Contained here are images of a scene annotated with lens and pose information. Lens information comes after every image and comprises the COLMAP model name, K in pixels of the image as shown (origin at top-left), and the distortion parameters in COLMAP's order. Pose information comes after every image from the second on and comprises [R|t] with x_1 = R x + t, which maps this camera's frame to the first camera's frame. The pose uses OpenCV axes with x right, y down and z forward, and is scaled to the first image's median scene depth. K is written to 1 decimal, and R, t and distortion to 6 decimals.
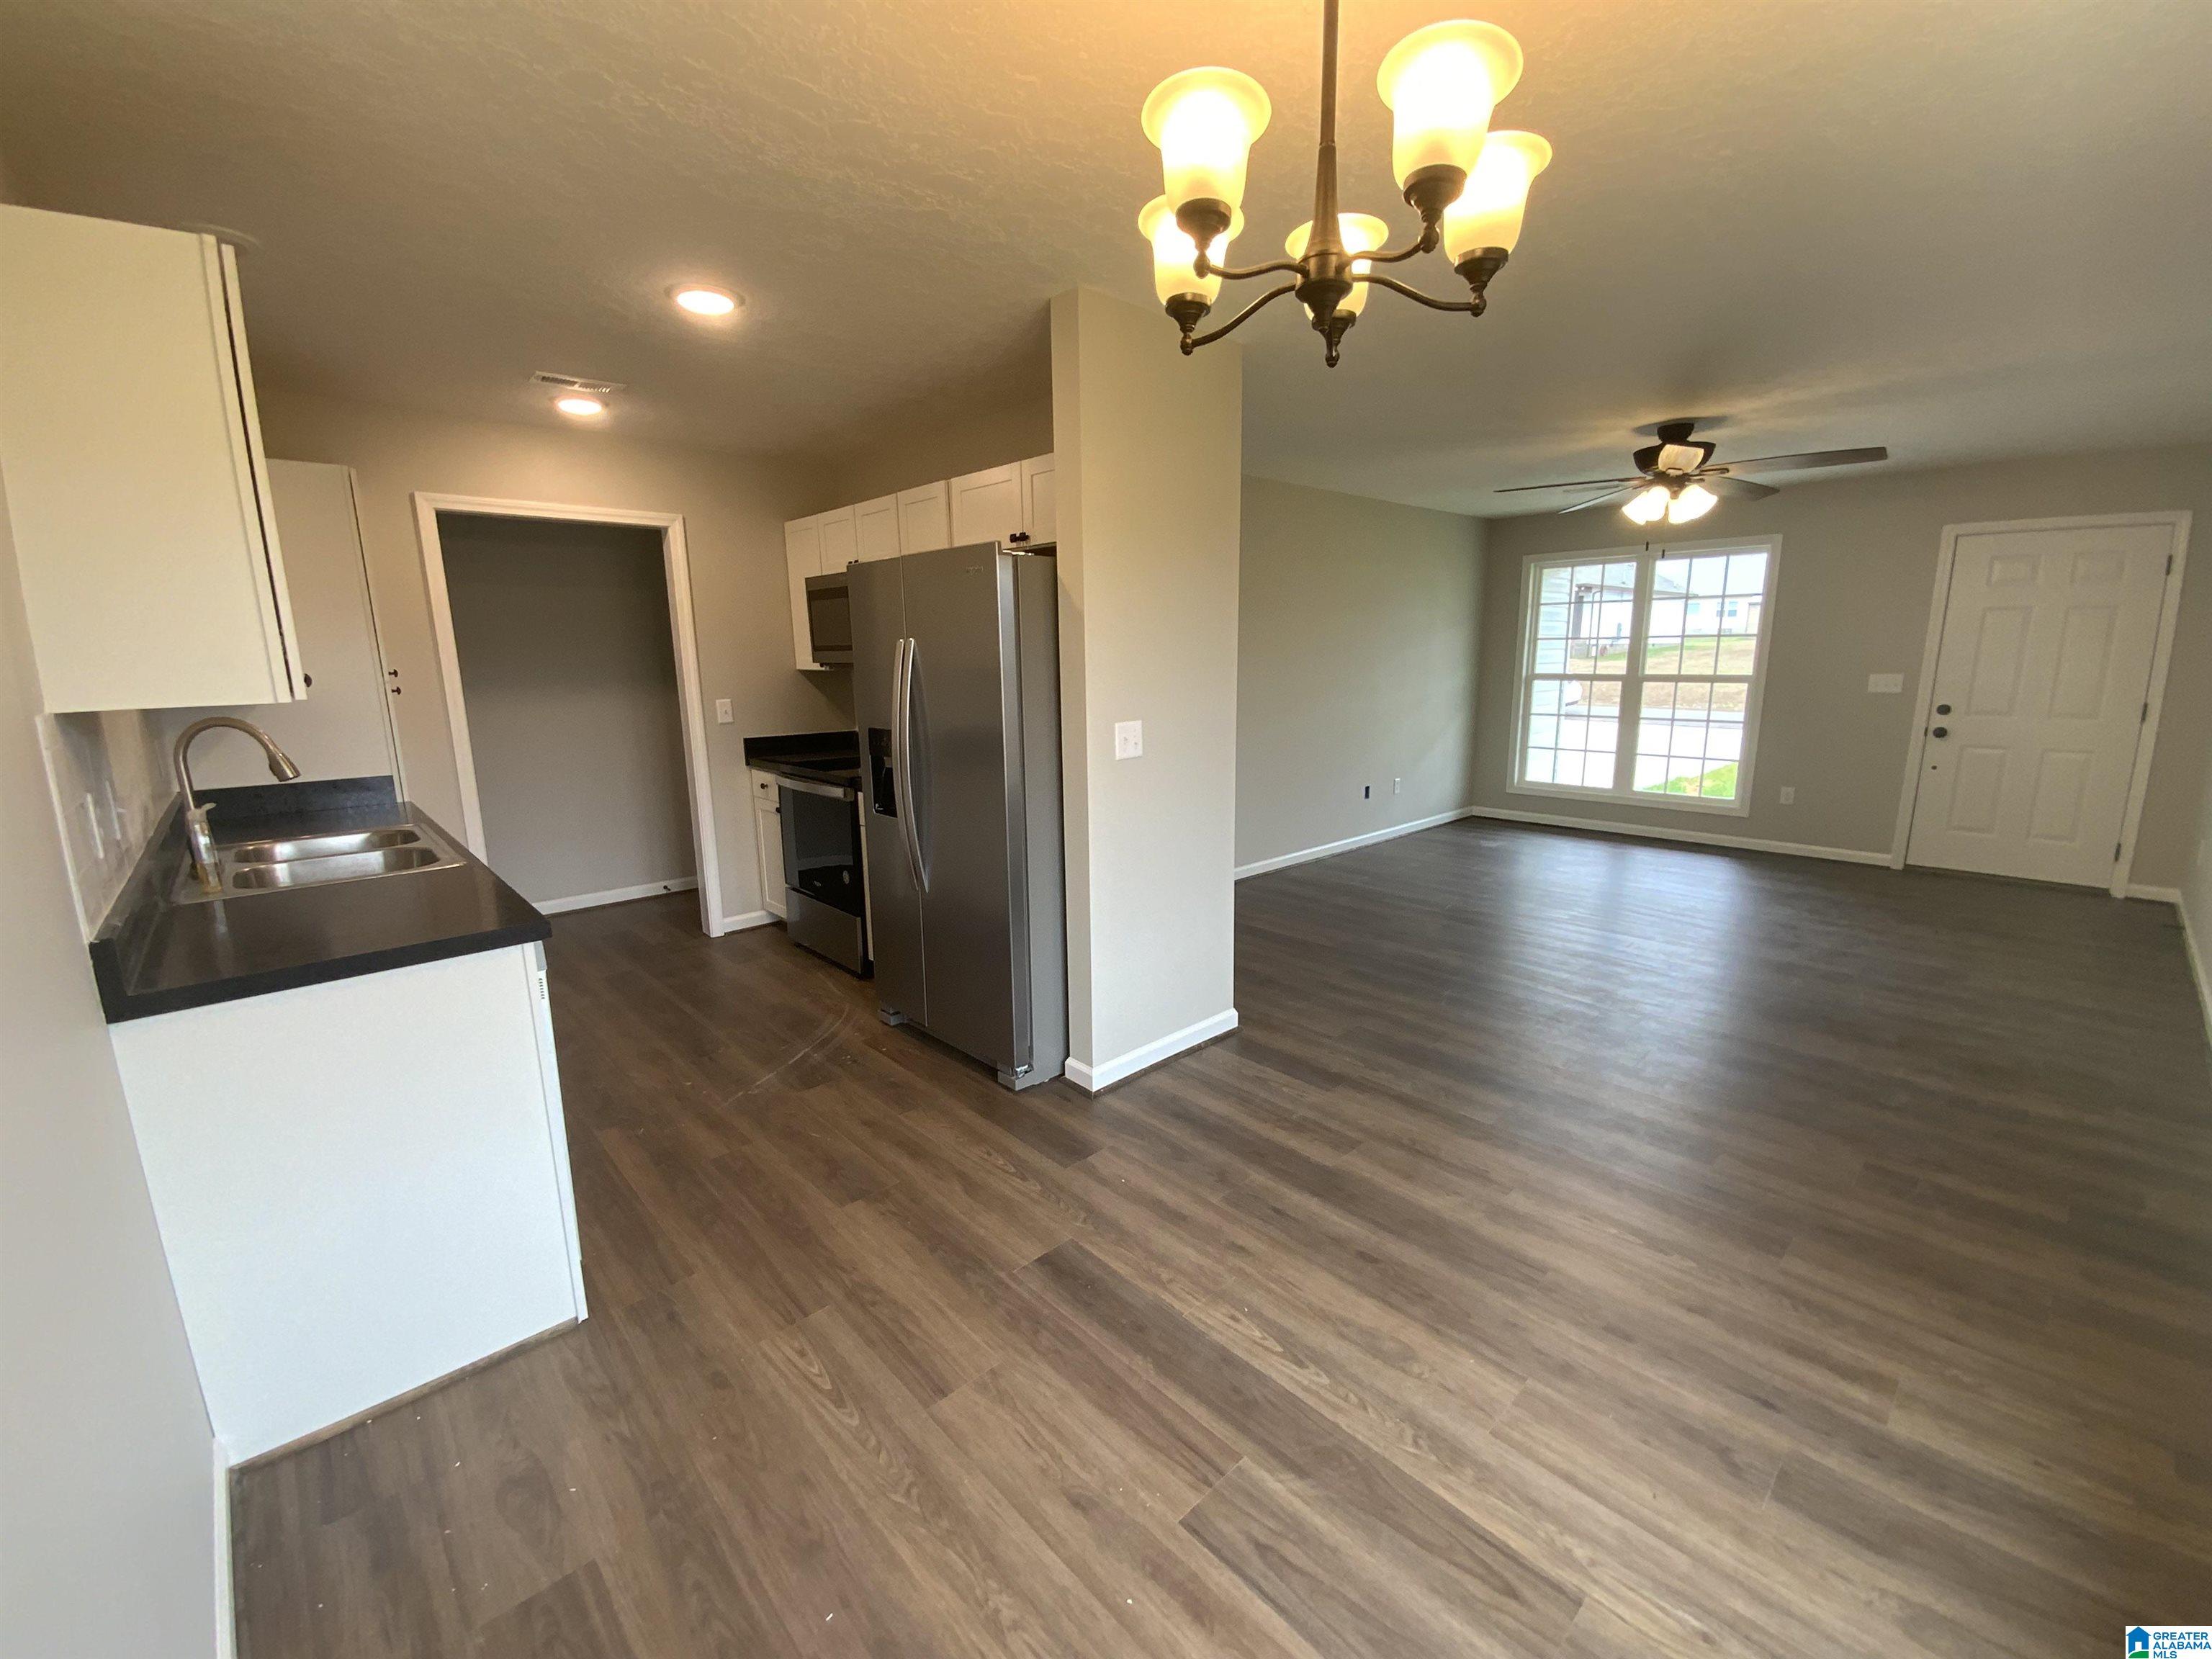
lens RADIAL K [[905.4, 0, 1095.3], [0, 905.4, 871.5], [0, 0, 1]] dist [0.024364, 0.000059]
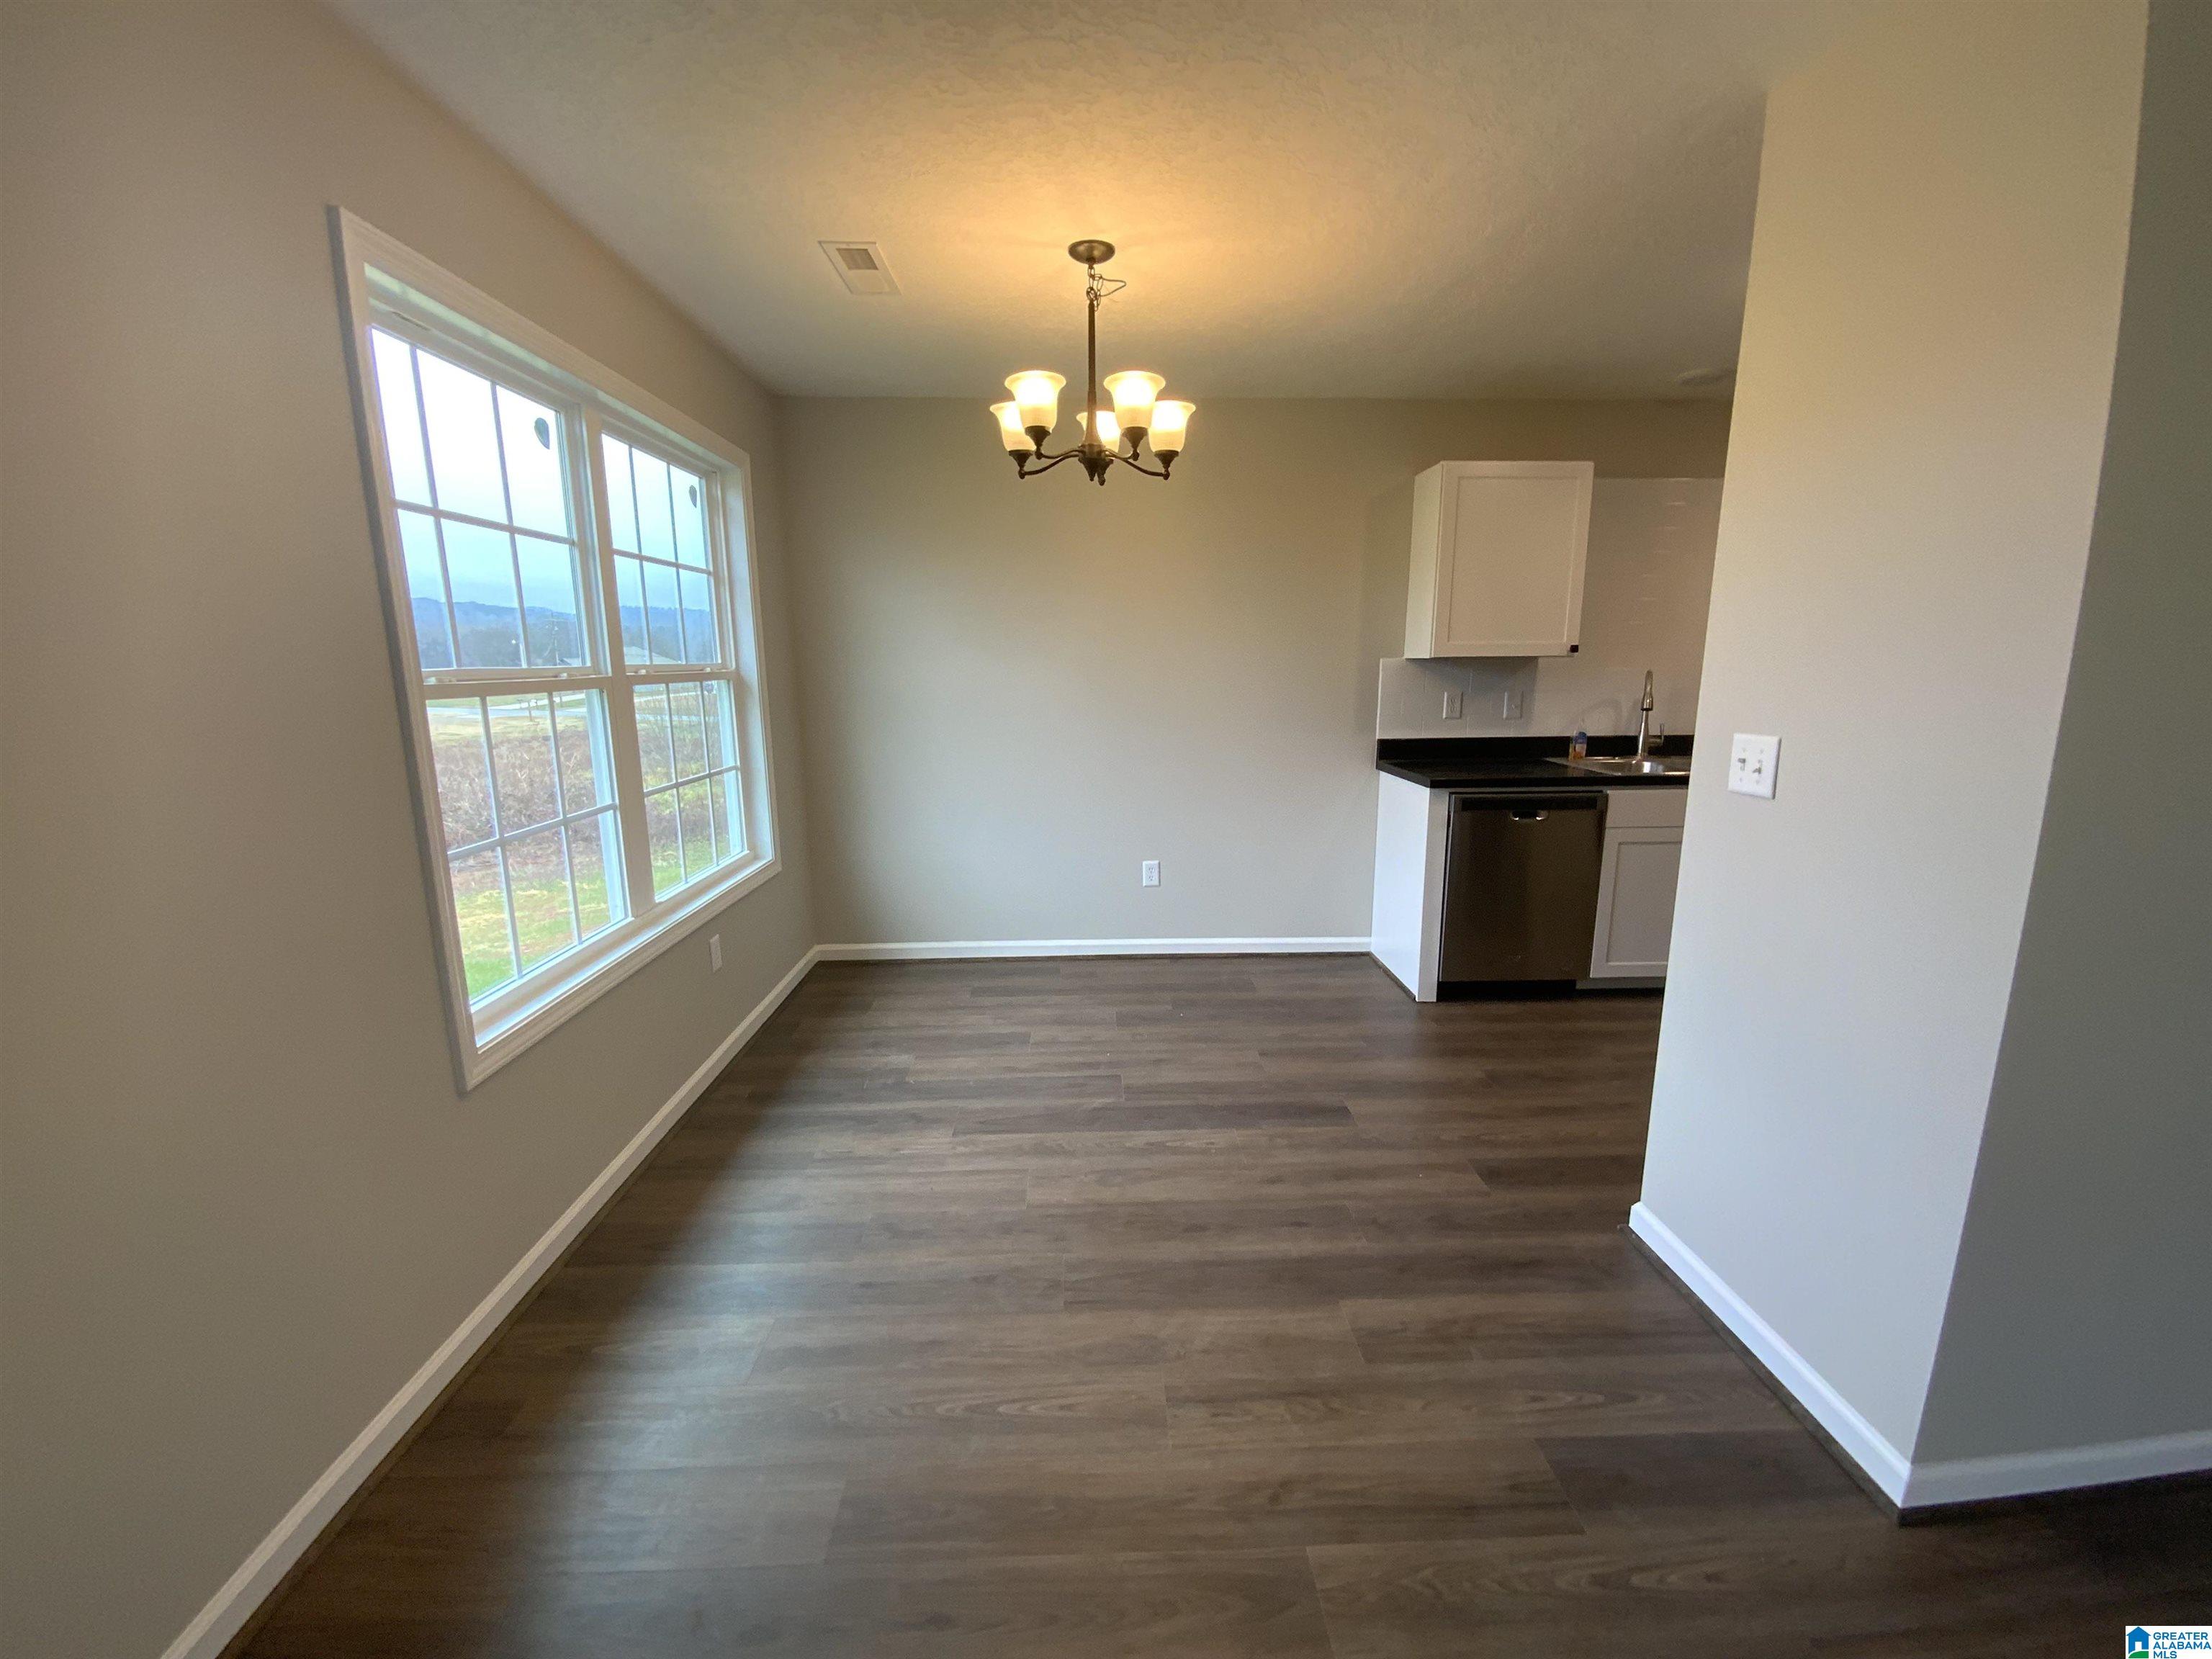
lens RADIAL K [[889.3, 0, 1106.0], [0, 889.3, 829.5], [0, 0, 1]] dist [0.023957, -0.020656]
pose [[-0.653349, 0.145358, -0.742971, 1.207787], [-0.184208, 0.921376, 0.342249, -0.352036], [0.734304, 0.360469, -0.575203, 1.565276]]
